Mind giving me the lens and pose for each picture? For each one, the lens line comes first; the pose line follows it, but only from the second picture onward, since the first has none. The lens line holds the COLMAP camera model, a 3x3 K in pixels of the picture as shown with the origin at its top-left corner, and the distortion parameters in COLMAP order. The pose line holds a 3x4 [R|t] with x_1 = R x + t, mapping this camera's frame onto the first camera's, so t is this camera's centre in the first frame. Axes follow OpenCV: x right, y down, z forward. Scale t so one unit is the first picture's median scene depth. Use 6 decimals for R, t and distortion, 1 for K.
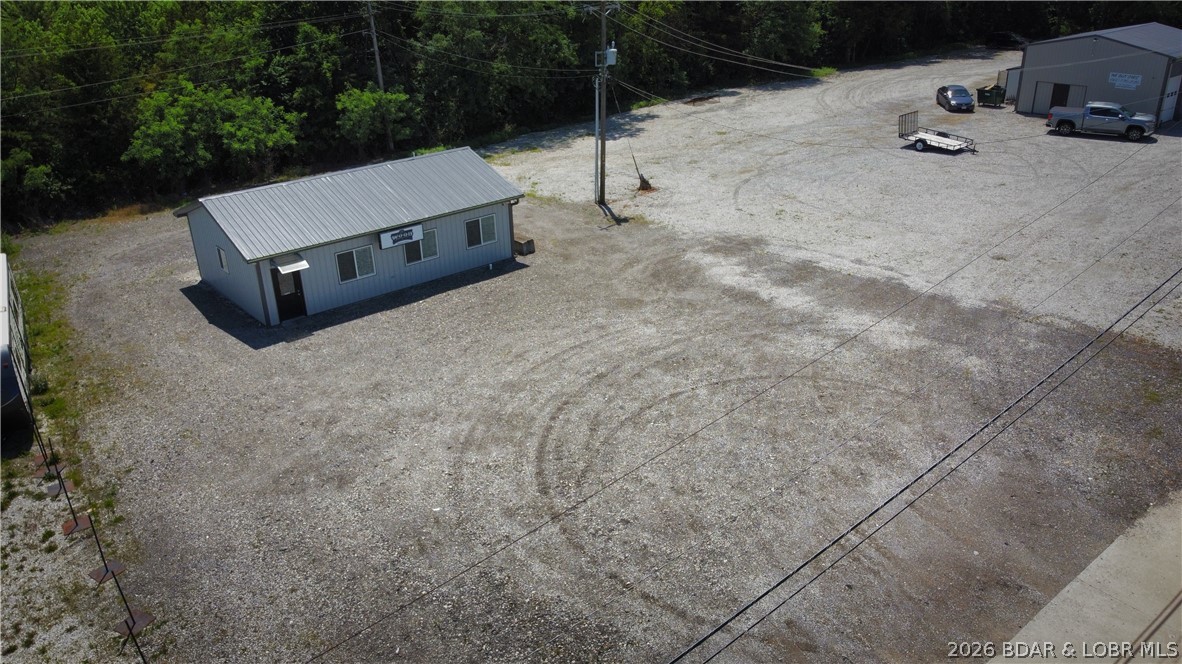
lens RADIAL K [[900.6, 0, 585.0], [0, 900.6, 335.5], [0, 0, 1]] dist [-0.002809, -0.000289]
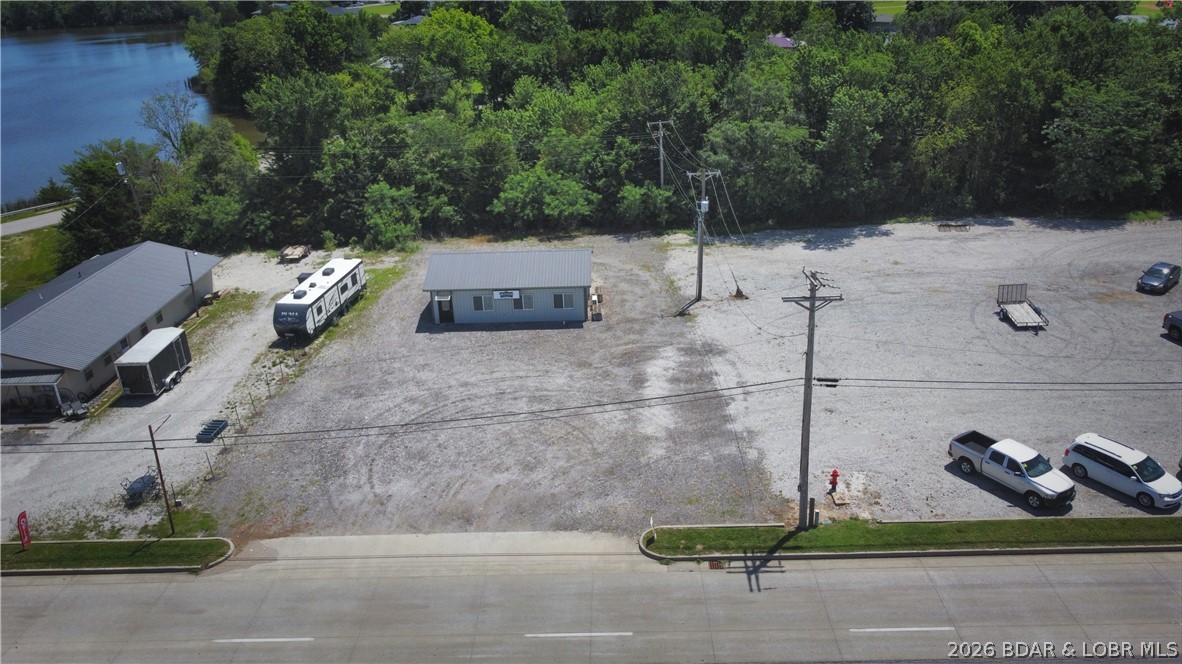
lens RADIAL K [[900.6, 0, 585.0], [0, 900.6, 335.5], [0, 0, 1]] dist [-0.002809, -0.000289]
pose [[0.752517, 0.262162, -0.604144, 0.913438], [-0.258062, 0.961373, 0.095738, -0.216000], [0.605907, 0.083862, 0.791103, -0.299521]]
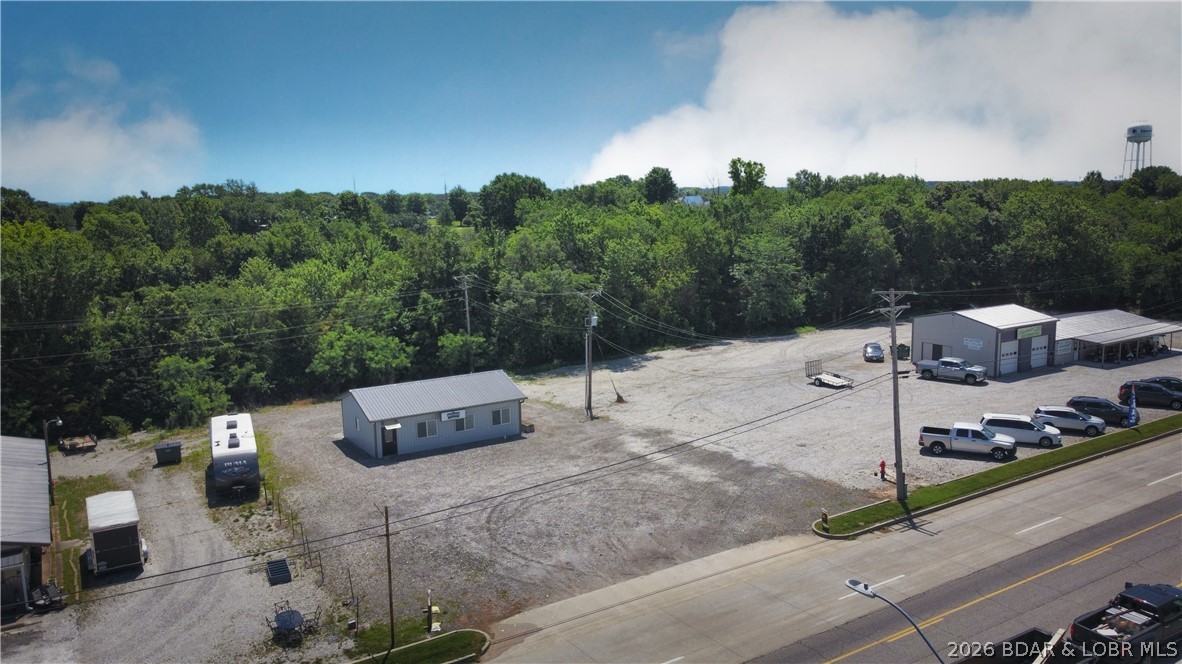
lens RADIAL K [[900.6, 0, 585.0], [0, 900.6, 335.5], [0, 0, 1]] dist [-0.002809, -0.000289]
pose [[0.990081, 0.030688, -0.137103, 0.265616], [-0.065145, 0.964884, -0.254470, 0.156953], [0.124479, 0.260878, 0.957313, -0.653980]]
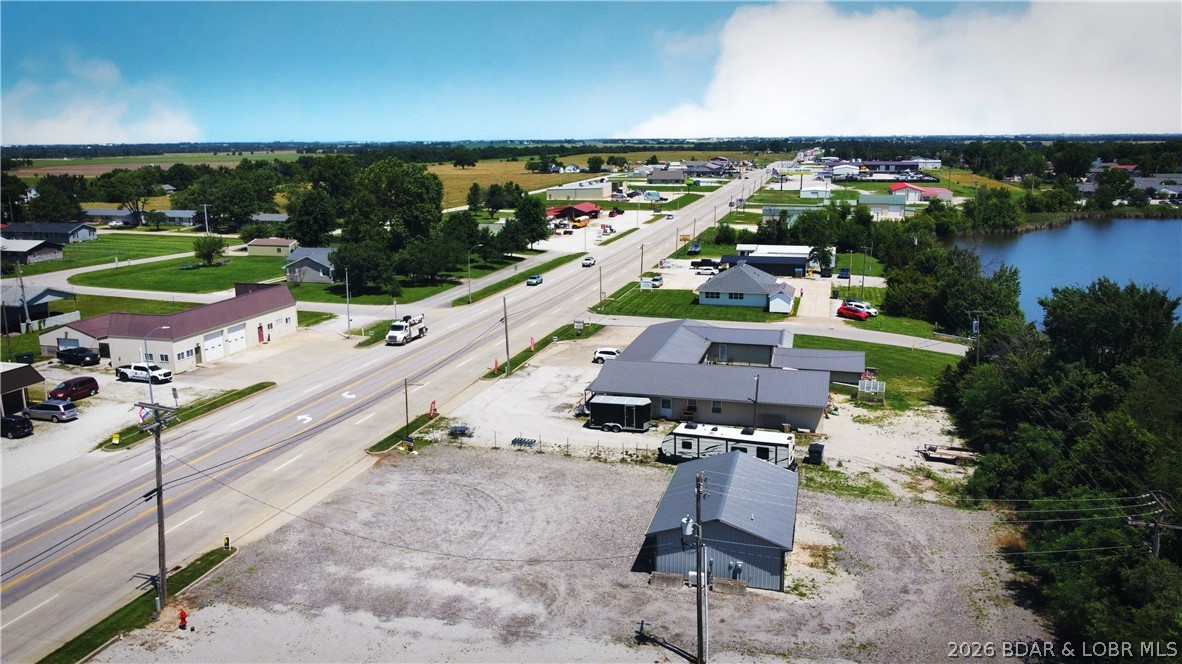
lens RADIAL K [[900.6, 0, 585.0], [0, 900.6, 335.5], [0, 0, 1]] dist [-0.002809, -0.000289]
pose [[-0.814493, 0.159540, -0.557806, 0.701064], [-0.208793, 0.816425, 0.538382, -1.085183], [0.541301, 0.554975, -0.631662, 1.587371]]
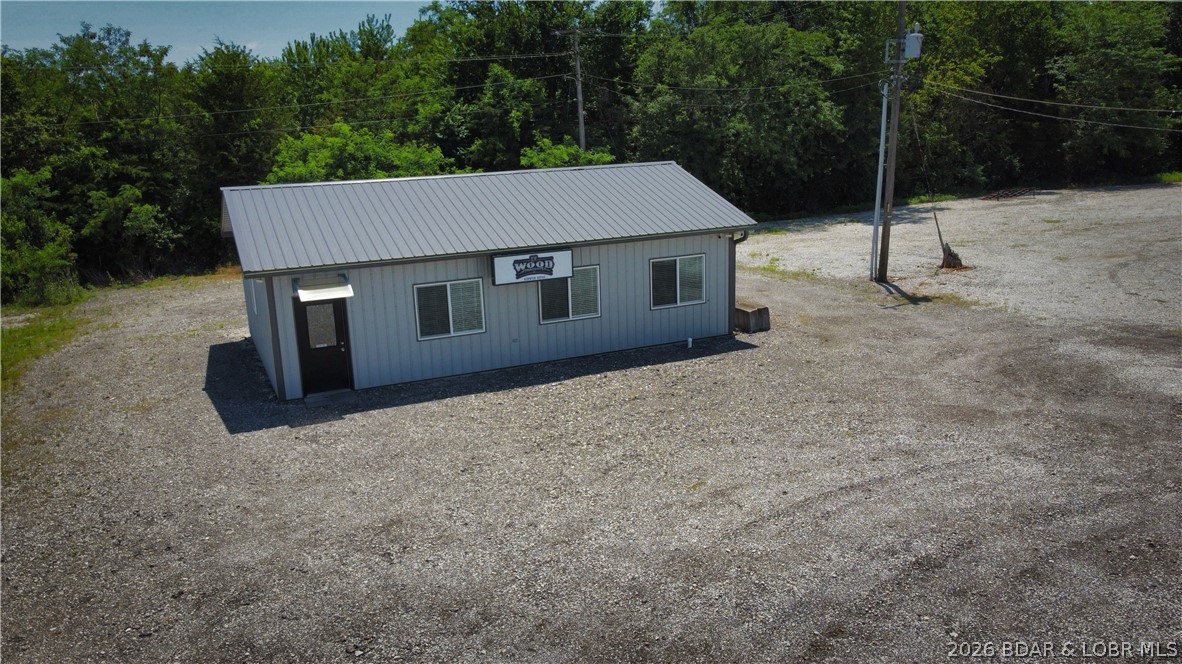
lens RADIAL K [[900.6, 0, 585.0], [0, 900.6, 335.5], [0, 0, 1]] dist [-0.002809, -0.000289]
pose [[0.965290, 0.058719, -0.254493, -0.022250], [-0.103065, 0.980964, -0.164585, 0.019573], [0.239984, 0.185101, 0.952967, 0.416374]]
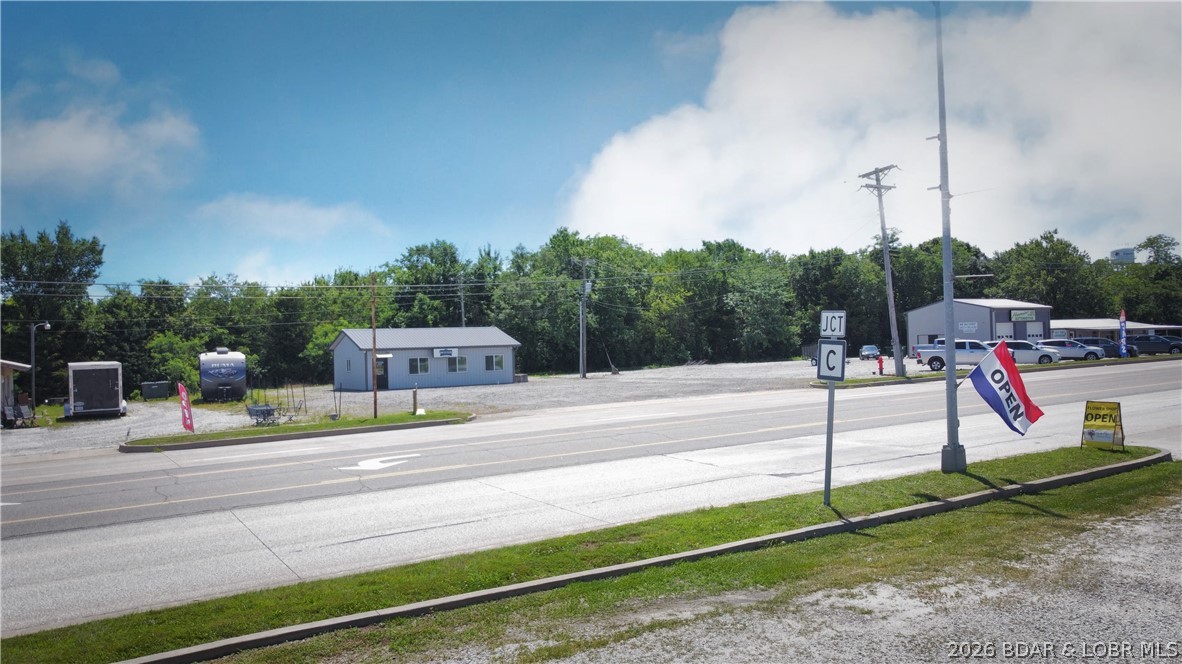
lens RADIAL K [[900.6, 0, 585.0], [0, 900.6, 335.5], [0, 0, 1]] dist [-0.002809, -0.000289]
pose [[0.990296, -0.000913, -0.138973, 0.281376], [-0.057334, 0.908231, -0.414523, 0.514588], [0.126598, 0.418469, 0.899365, -0.521346]]
